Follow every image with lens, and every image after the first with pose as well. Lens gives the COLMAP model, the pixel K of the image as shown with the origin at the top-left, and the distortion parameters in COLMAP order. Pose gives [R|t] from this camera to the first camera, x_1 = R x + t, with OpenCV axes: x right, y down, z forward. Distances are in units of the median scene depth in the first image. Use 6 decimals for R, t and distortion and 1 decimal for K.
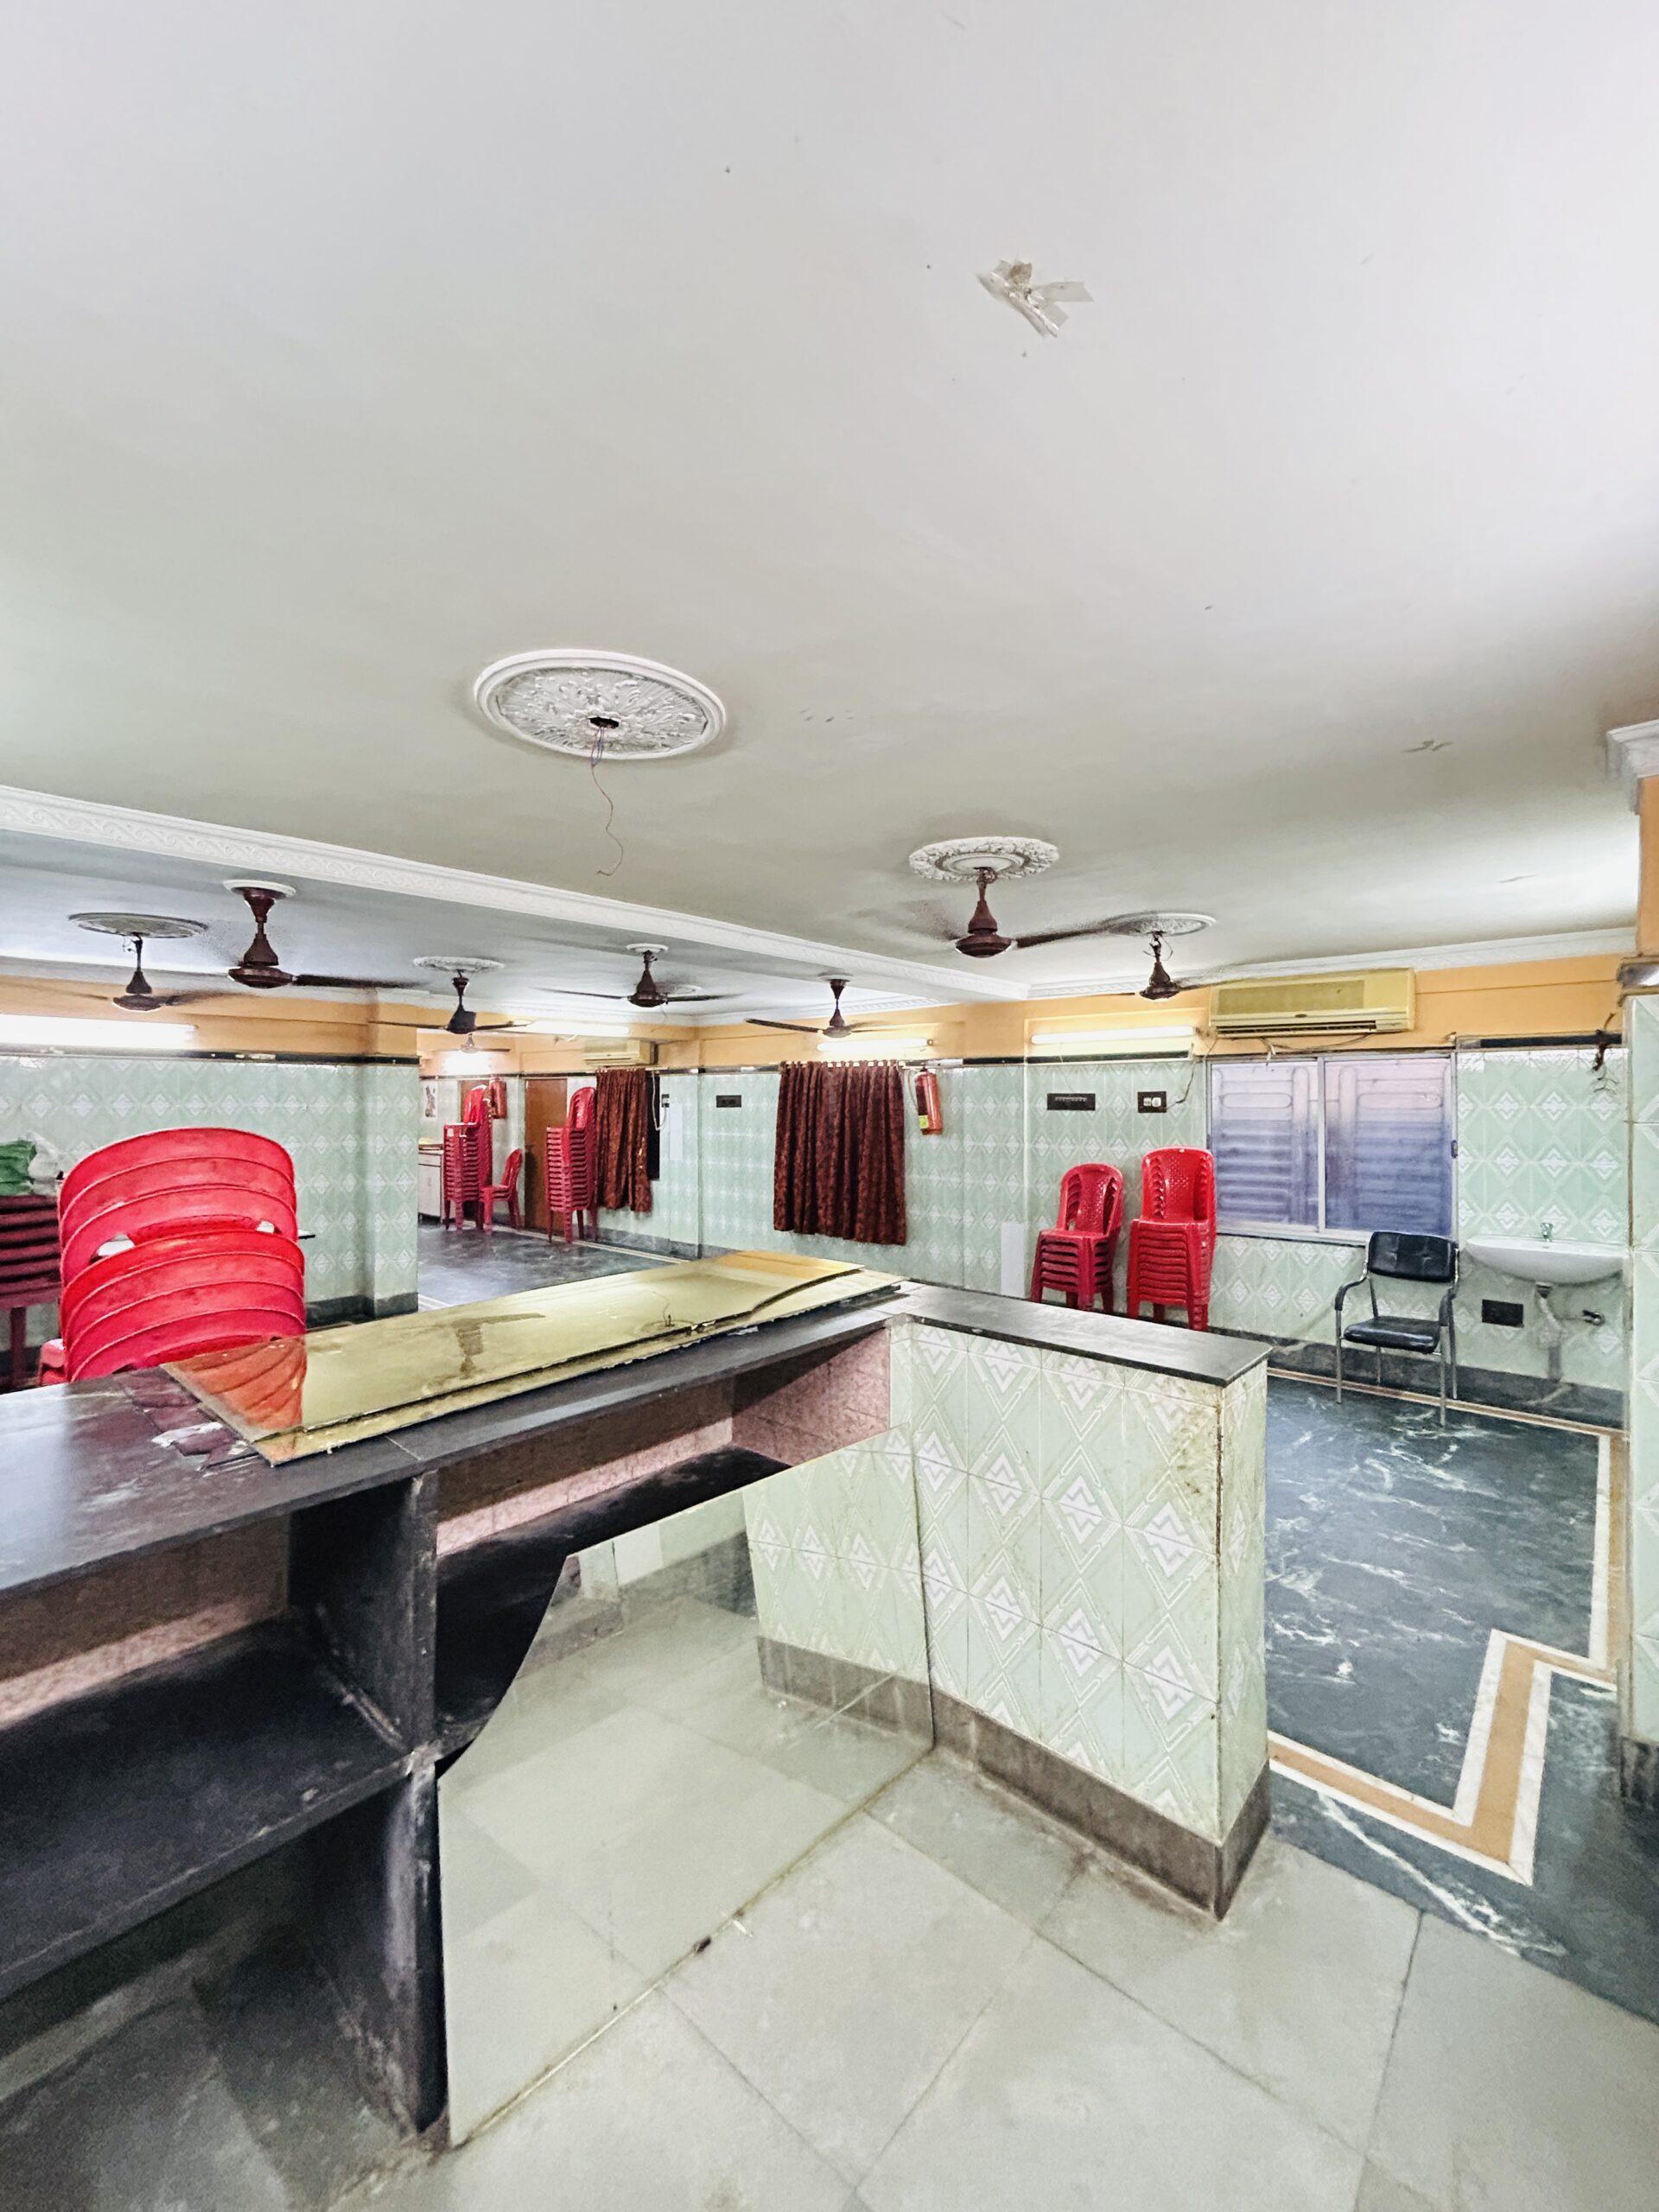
lens RADIAL K [[898.0, 0, 829.5], [0, 898.0, 1106.0], [0, 0, 1]] dist [-0.001344, 0.000589]
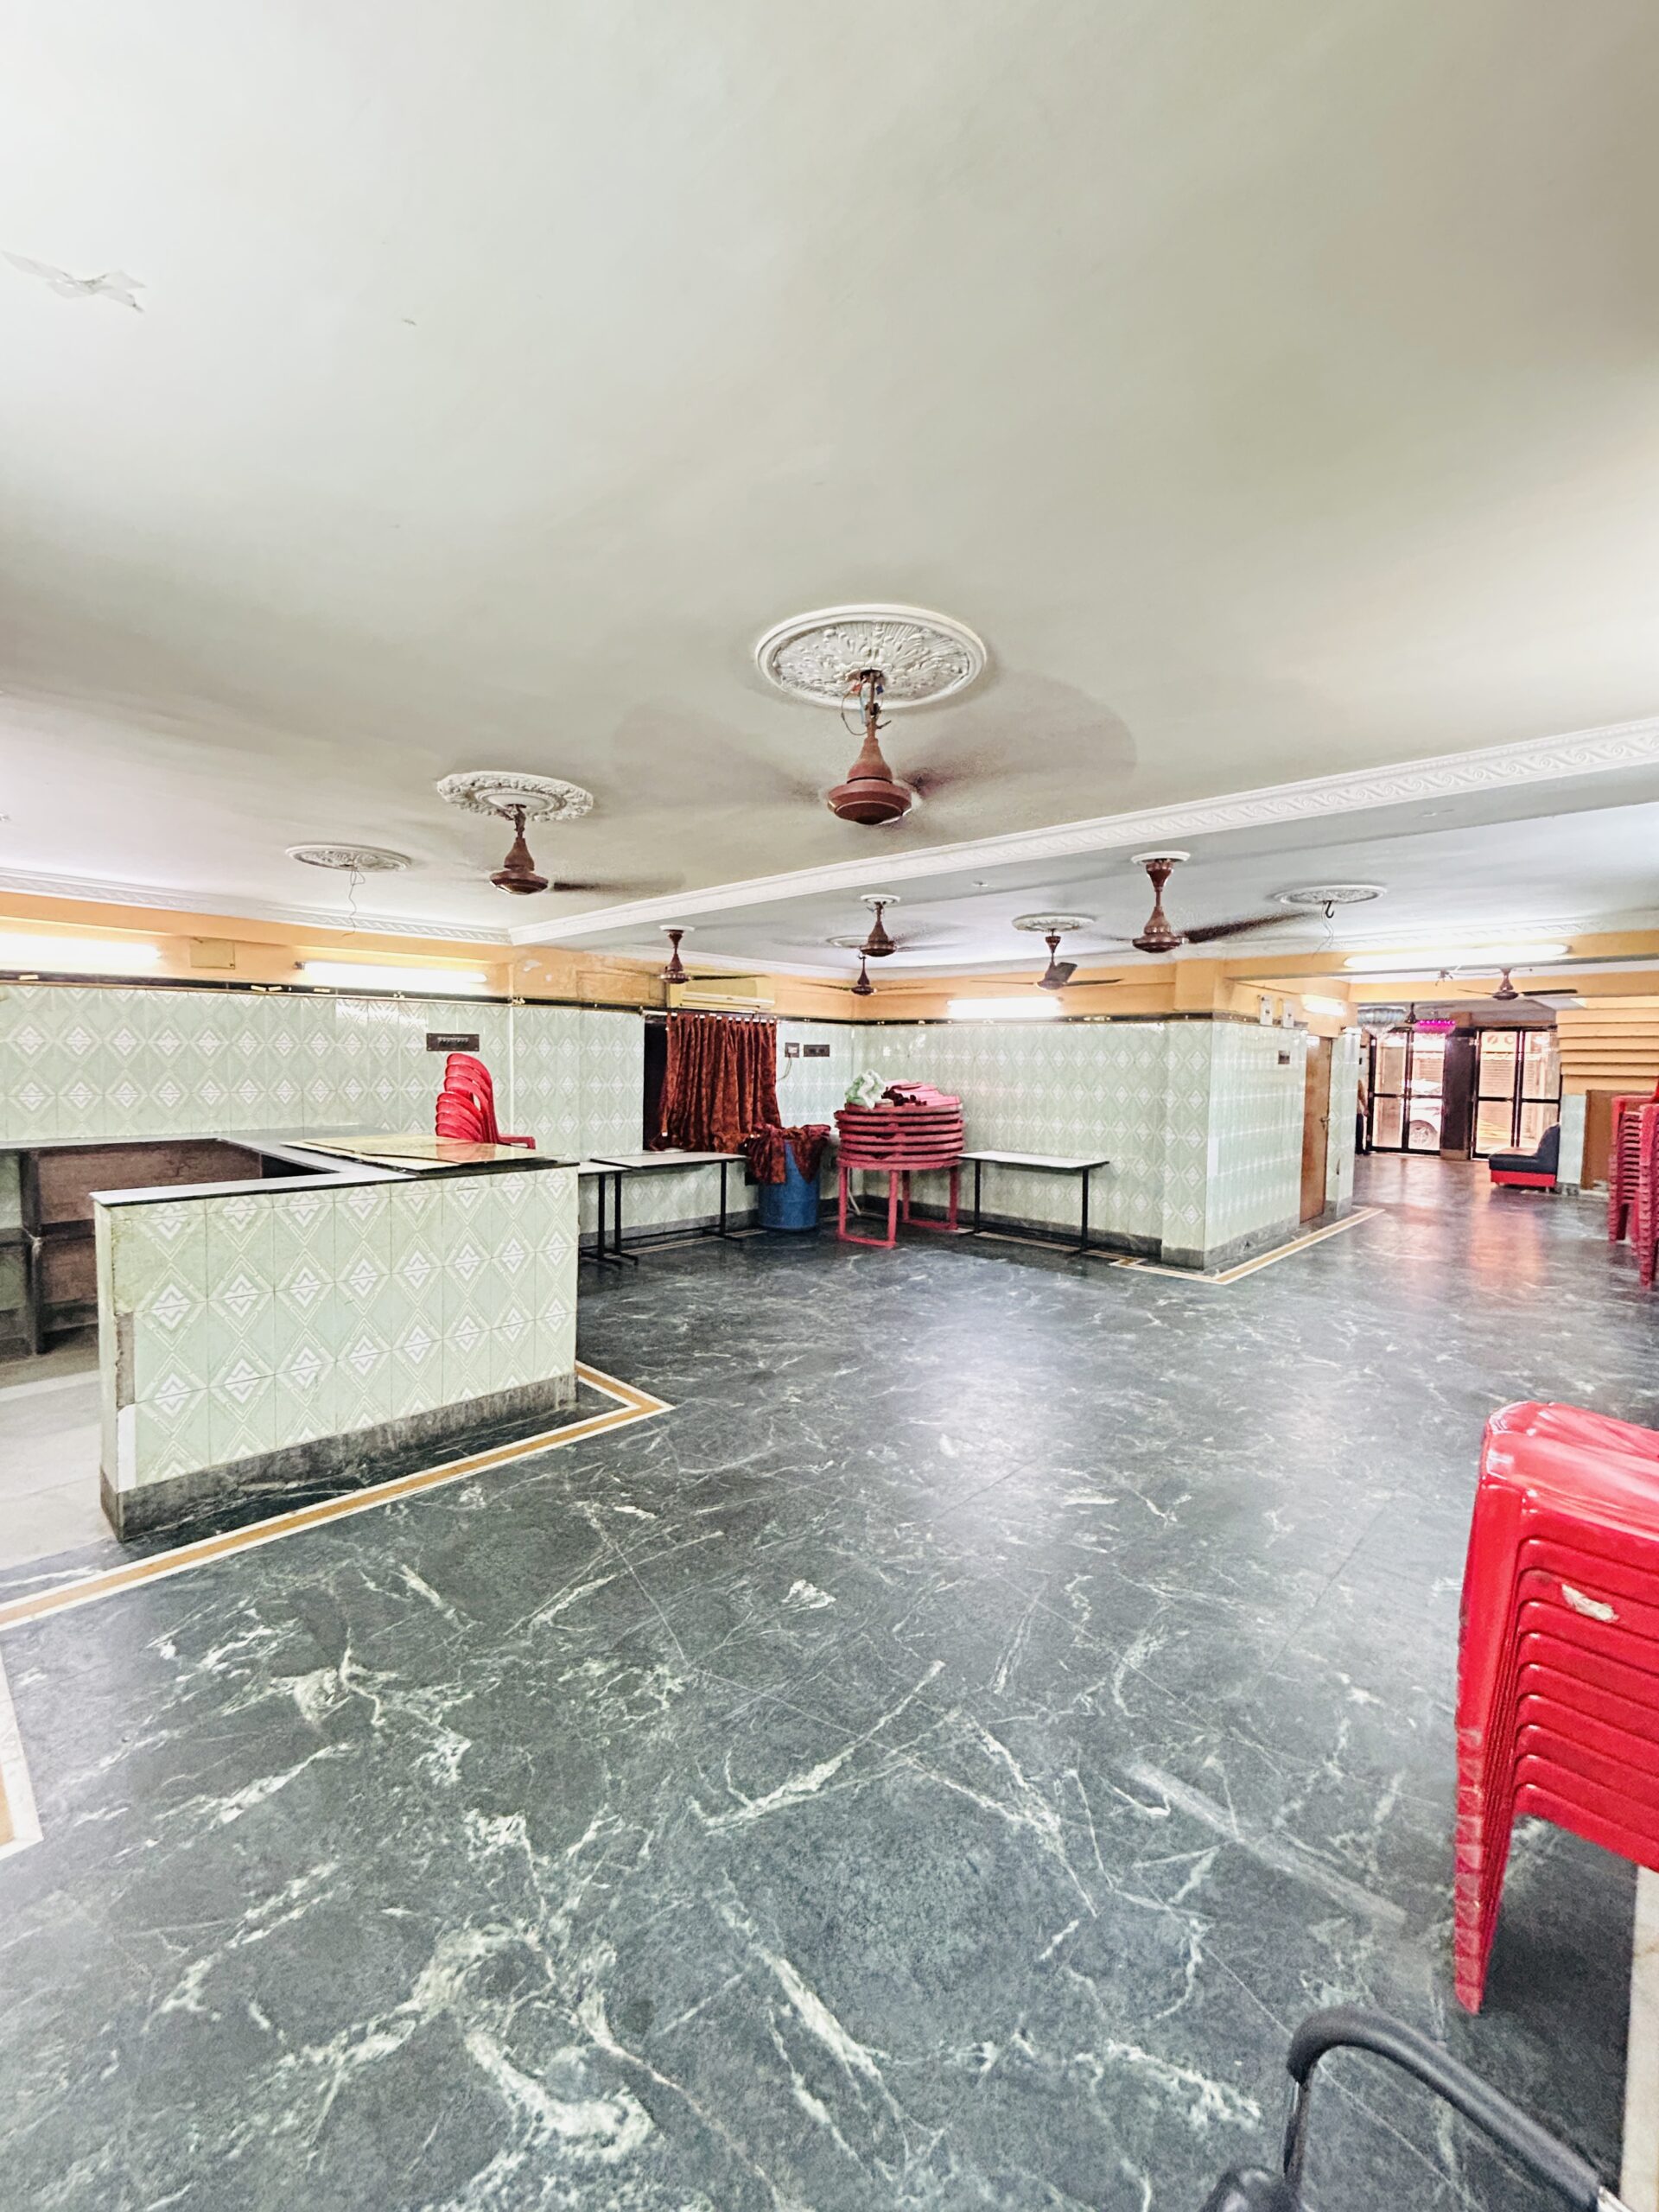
lens RADIAL K [[898.0, 0, 829.5], [0, 898.0, 1106.0], [0, 0, 1]] dist [-0.001344, 0.000589]
pose [[-0.038284, 0.055152, -0.997744, 0.882597], [-0.022764, 0.998168, 0.056049, 0.003741], [0.999008, 0.024858, -0.036958, 1.045333]]
